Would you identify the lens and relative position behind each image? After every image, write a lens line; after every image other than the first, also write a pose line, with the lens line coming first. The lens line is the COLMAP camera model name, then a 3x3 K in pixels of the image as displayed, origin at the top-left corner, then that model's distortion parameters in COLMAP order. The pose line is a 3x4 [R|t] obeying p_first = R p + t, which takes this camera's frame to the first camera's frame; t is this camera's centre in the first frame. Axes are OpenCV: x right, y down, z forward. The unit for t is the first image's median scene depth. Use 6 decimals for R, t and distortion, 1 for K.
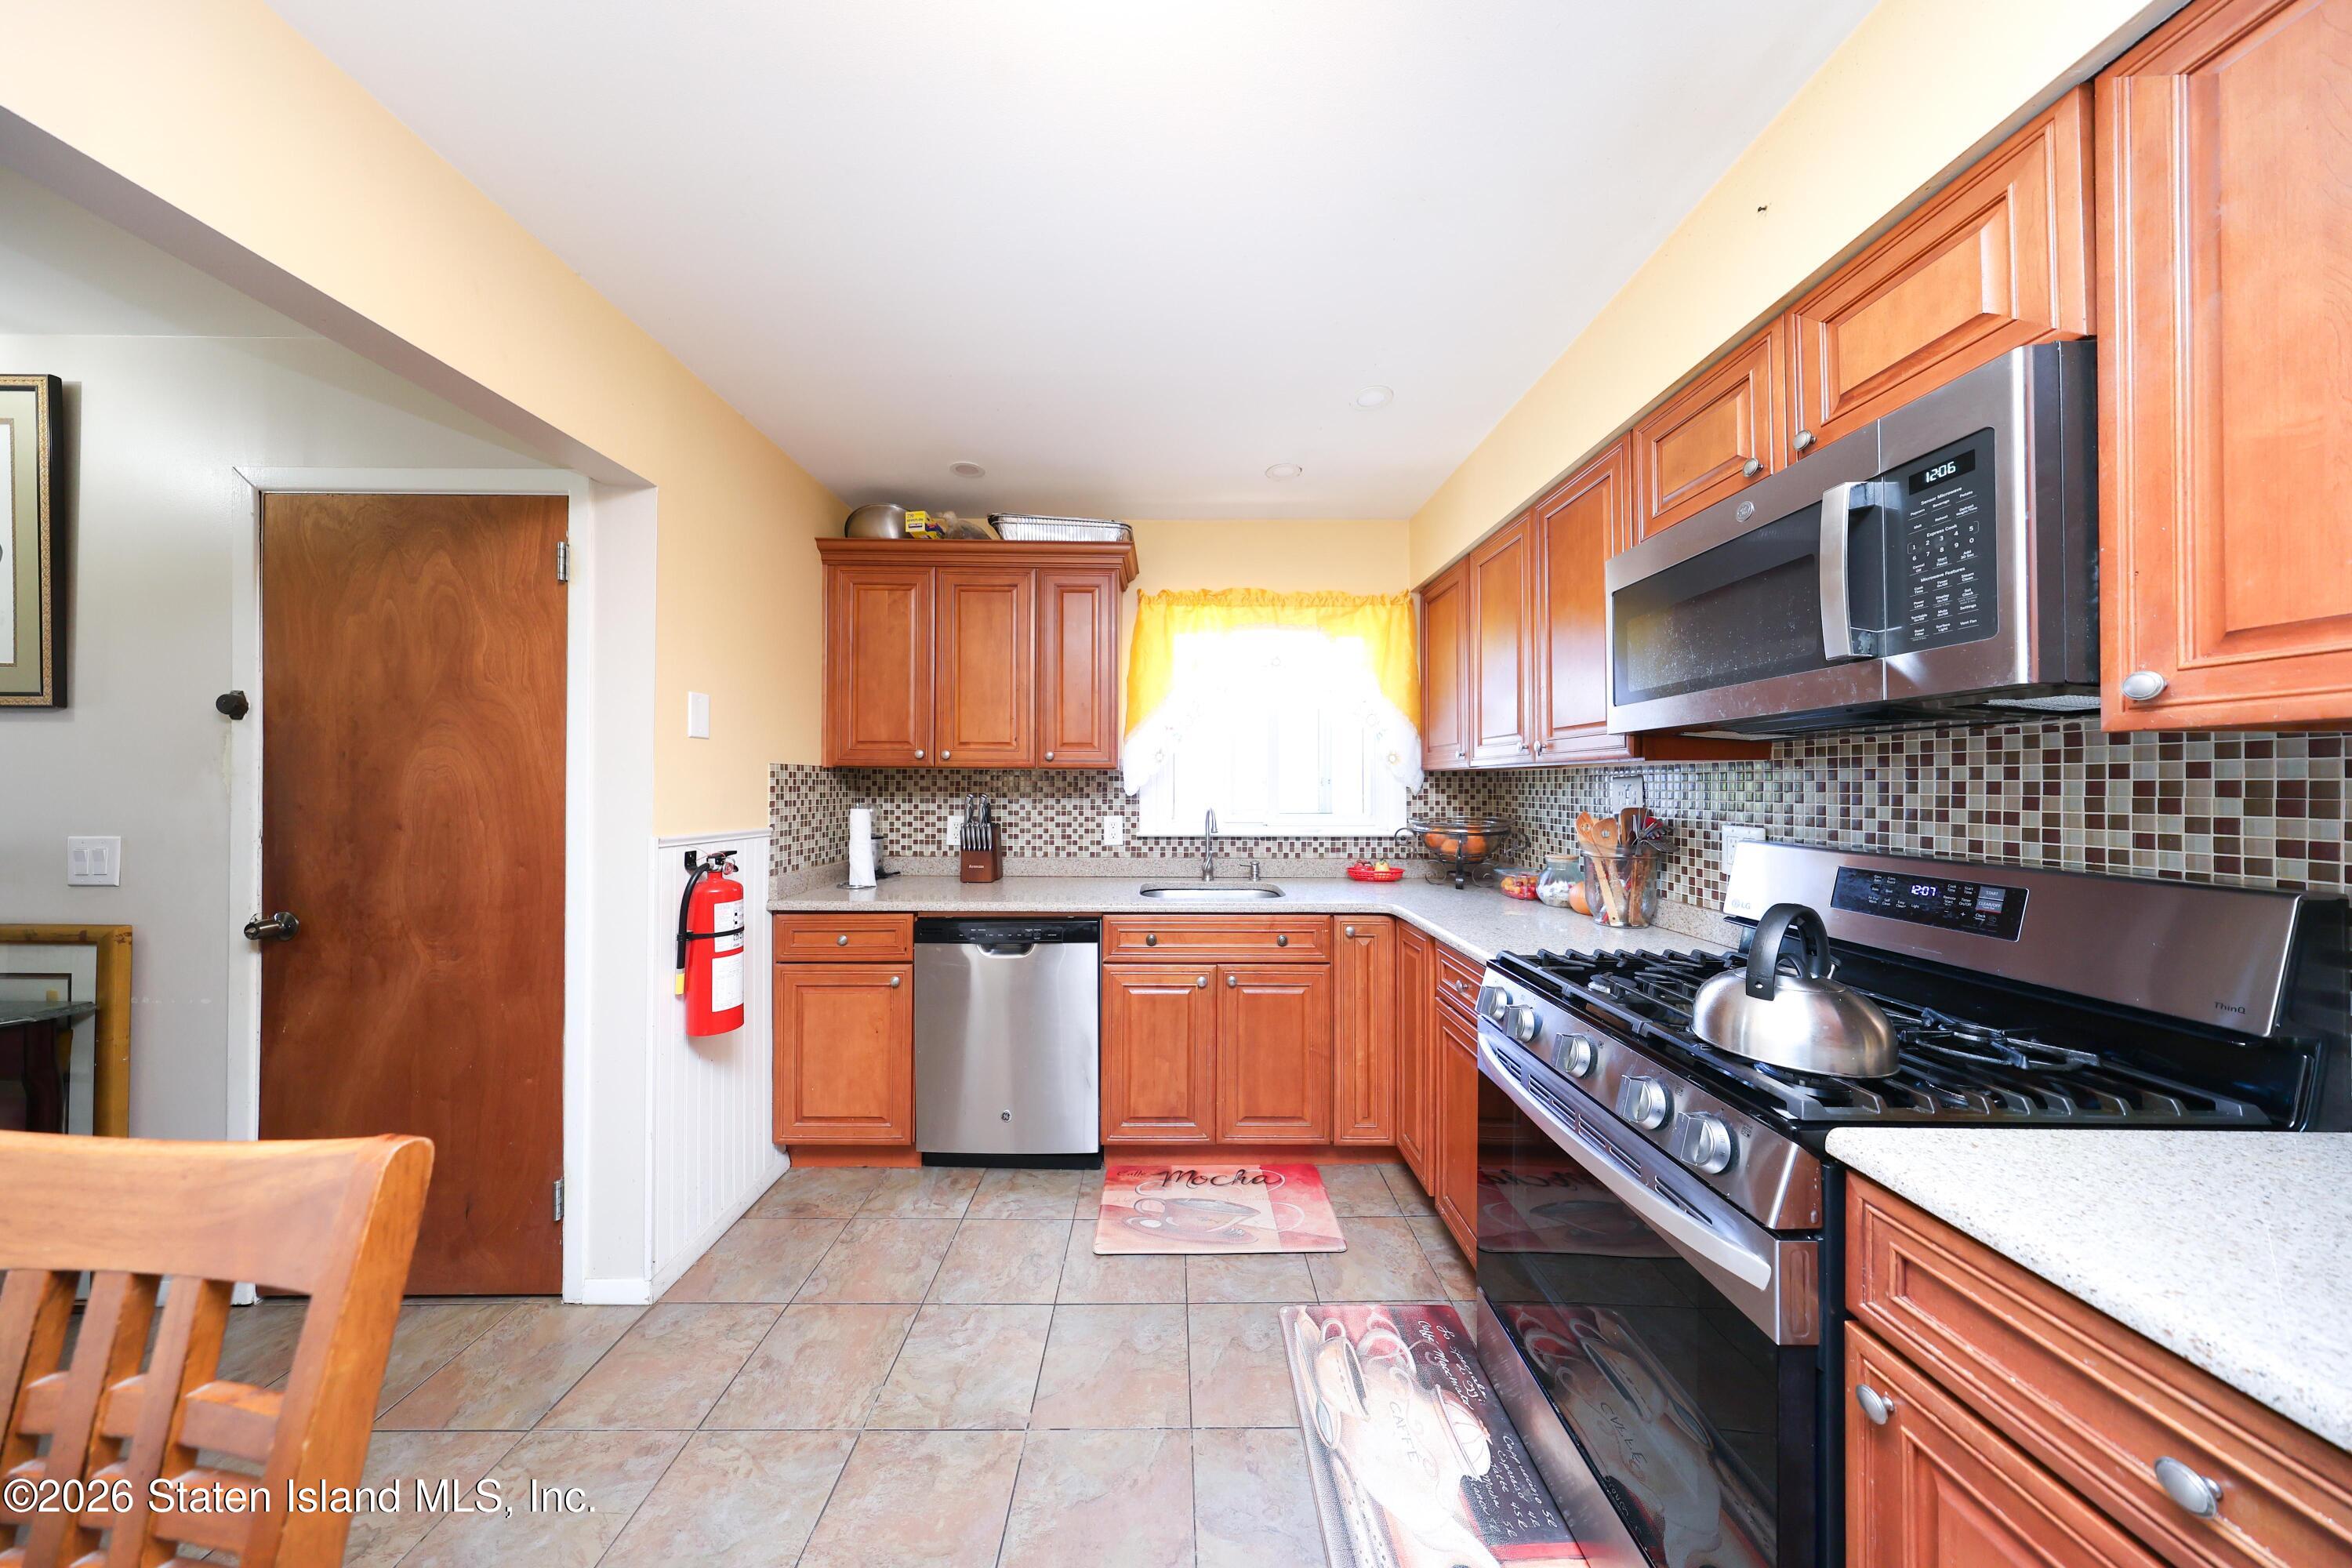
lens RADIAL K [[685.0, 0, 1171.8], [0, 685.0, 781.3], [0, 0, 1]] dist [-0.000085, 0.000026]
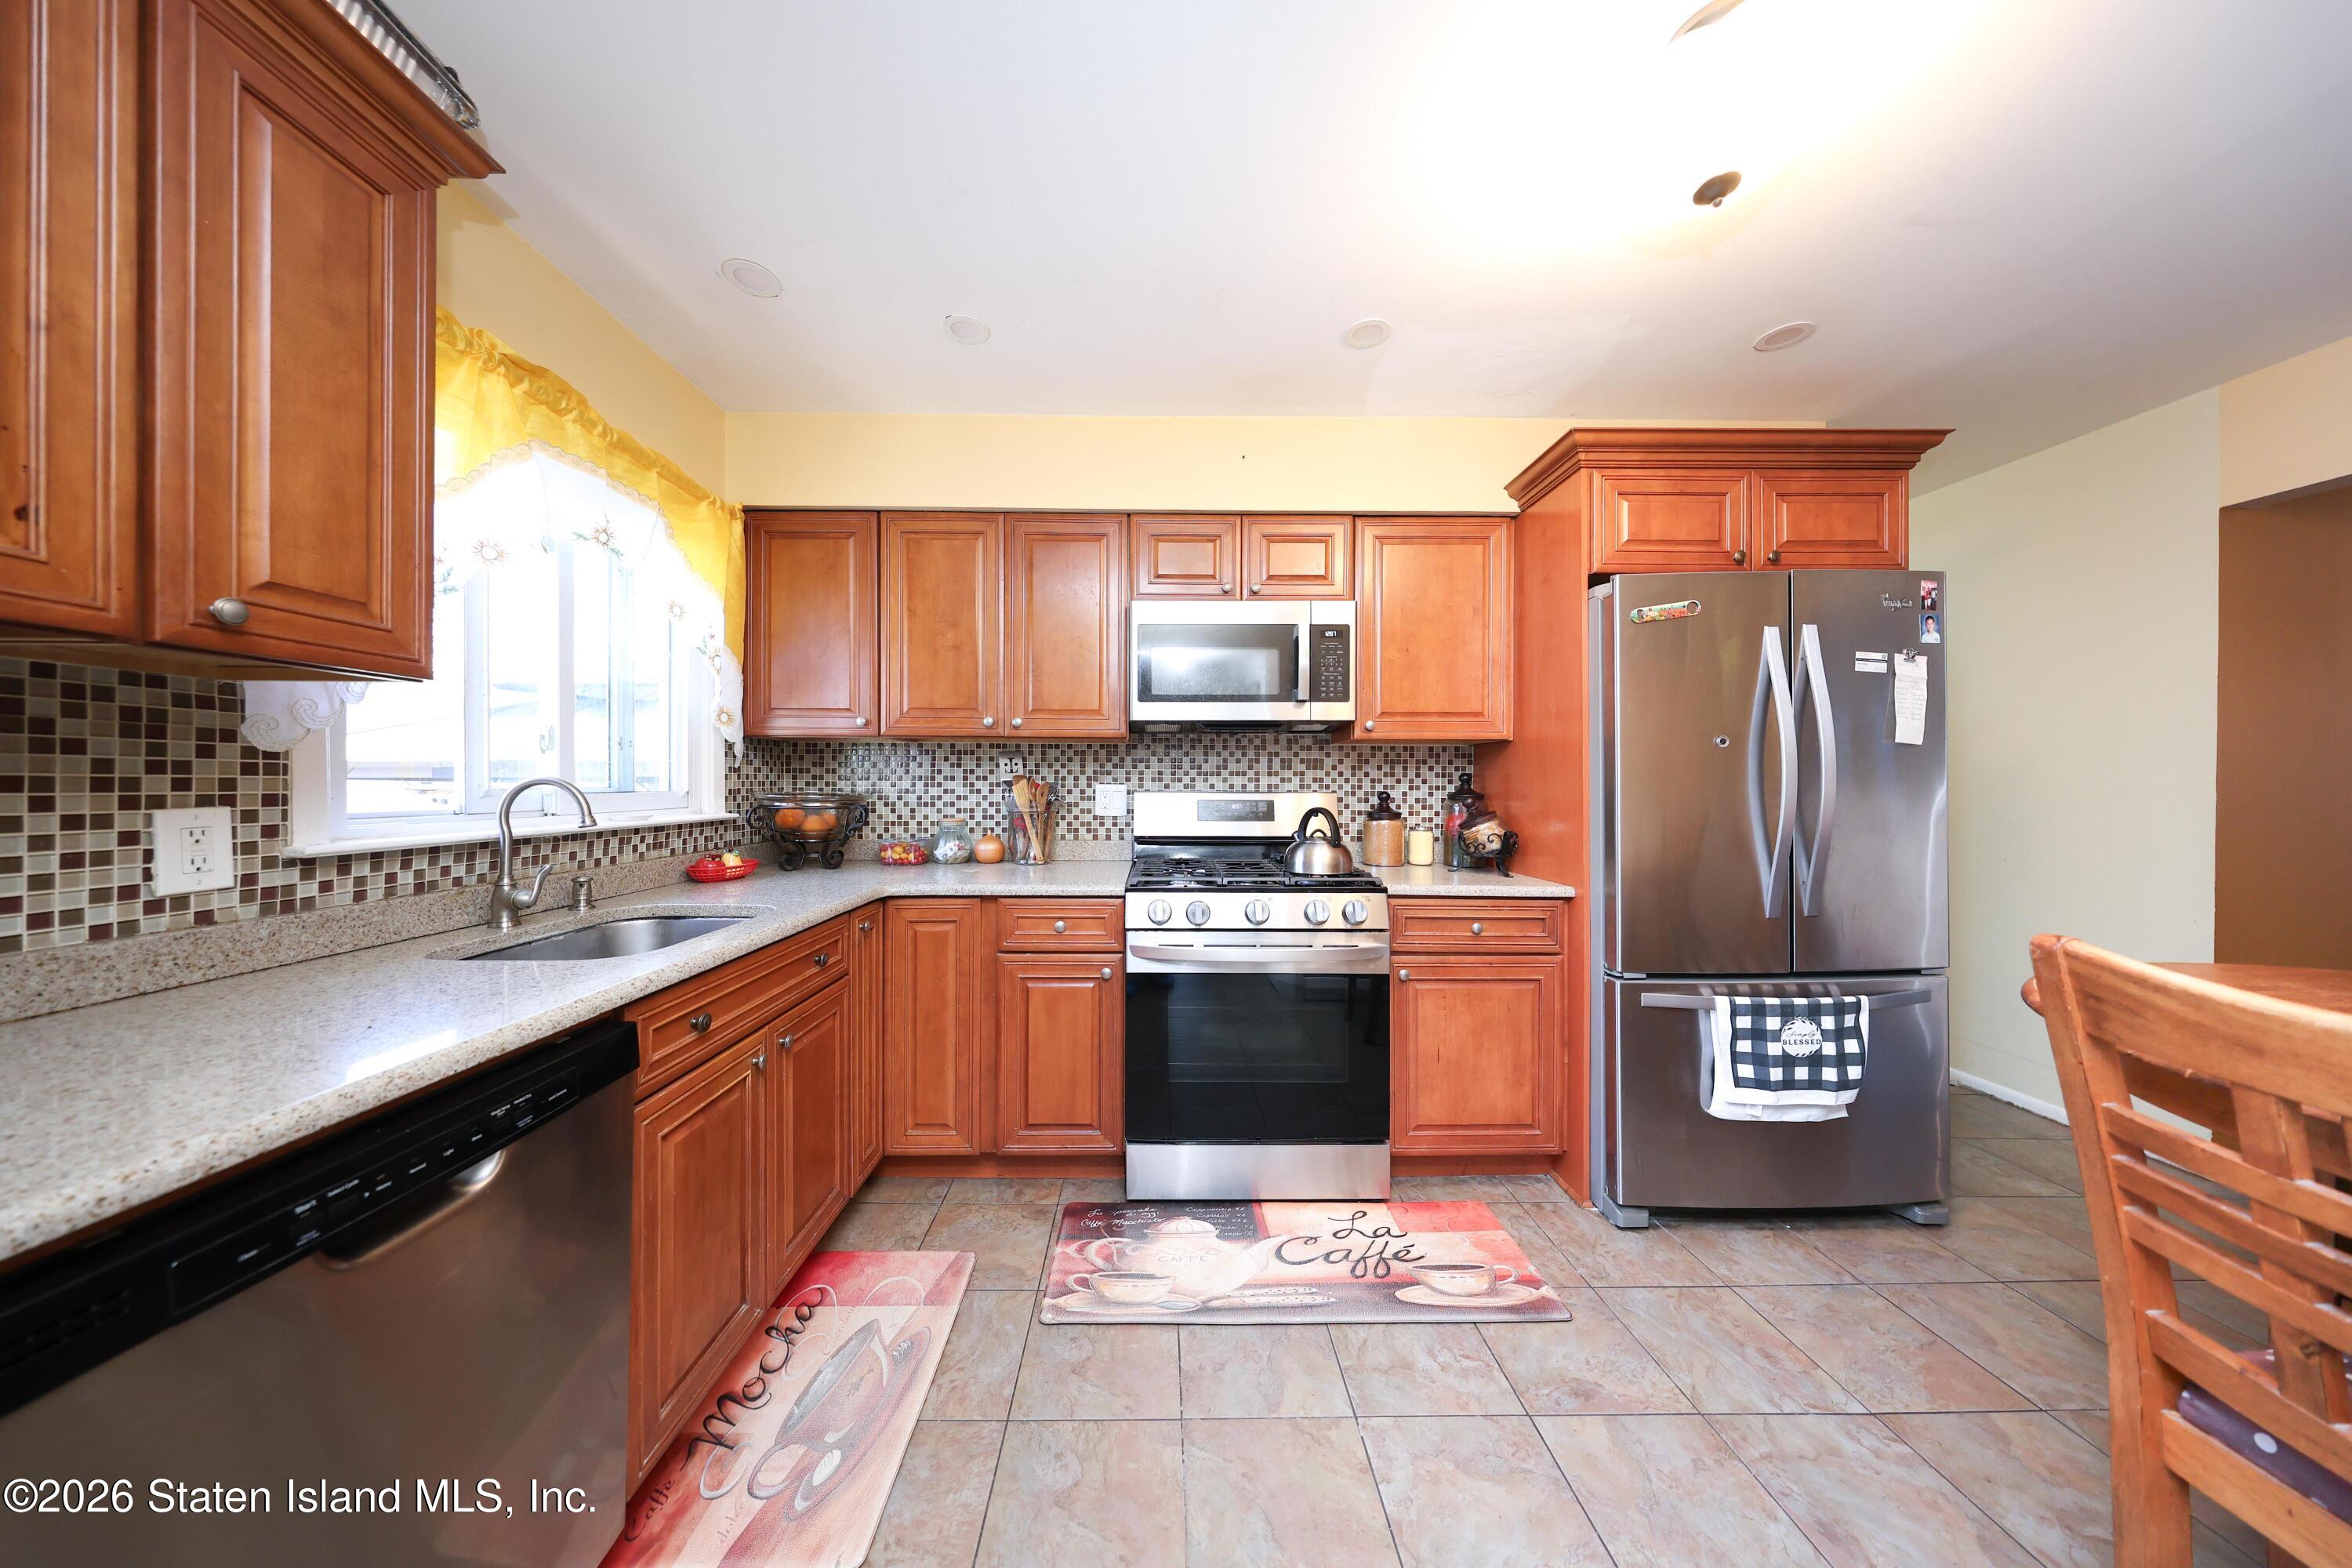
lens RADIAL K [[685.0, 0, 1171.8], [0, 685.0, 781.3], [0, 0, 1]] dist [-0.000085, 0.000026]
pose [[-0.010970, -0.002406, 0.999937, -0.593722], [-0.009188, 0.999955, 0.002305, 0.040734], [-0.999898, -0.009162, -0.010991, 0.670081]]
